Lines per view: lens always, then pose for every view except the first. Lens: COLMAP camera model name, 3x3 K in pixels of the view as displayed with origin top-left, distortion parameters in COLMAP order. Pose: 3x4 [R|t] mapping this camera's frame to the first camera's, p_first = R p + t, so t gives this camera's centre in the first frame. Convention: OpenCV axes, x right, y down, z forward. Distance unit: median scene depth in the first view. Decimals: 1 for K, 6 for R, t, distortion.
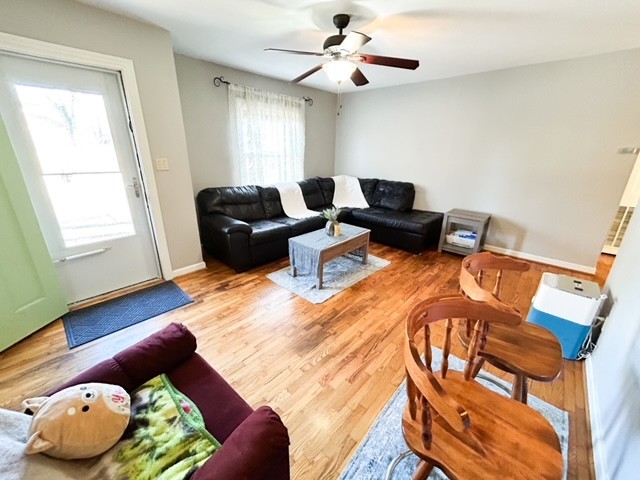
lens RADIAL K [[259.8, 0, 318.1], [0, 259.8, 242.3], [0, 0, 1]] dist [0.003539, -0.000976]
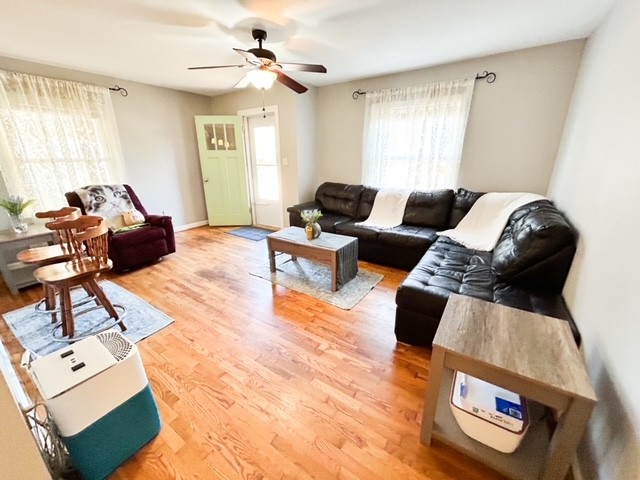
lens RADIAL K [[259.8, 0, 319.4], [0, 259.8, 240.6], [0, 0, 1]] dist [0.003539, -0.000976]
pose [[0.139814, 0.294488, -0.945372, 1.004943], [-0.329488, 0.914178, 0.236042, -0.261752], [0.933750, 0.278487, 0.224845, 0.846797]]
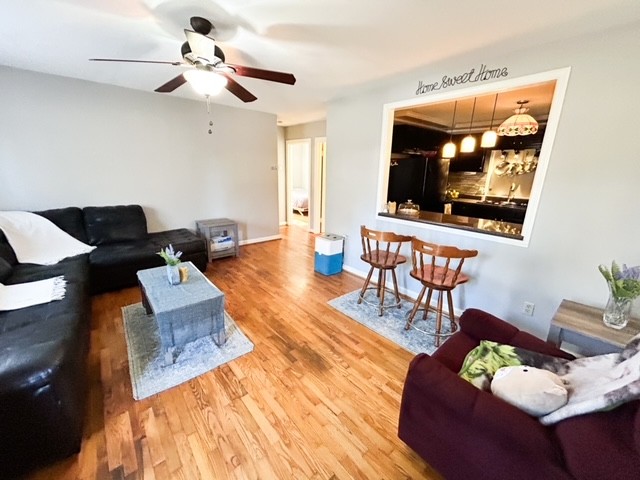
lens RADIAL K [[259.8, 0, 323.7], [0, 259.8, 242.5], [0, 0, 1]] dist [0.003539, -0.000976]
pose [[0.108403, -0.285690, 0.952171, -0.600417], [0.311810, 0.919252, 0.240314, -0.189963], [-0.943940, 0.270846, 0.188730, 0.445073]]
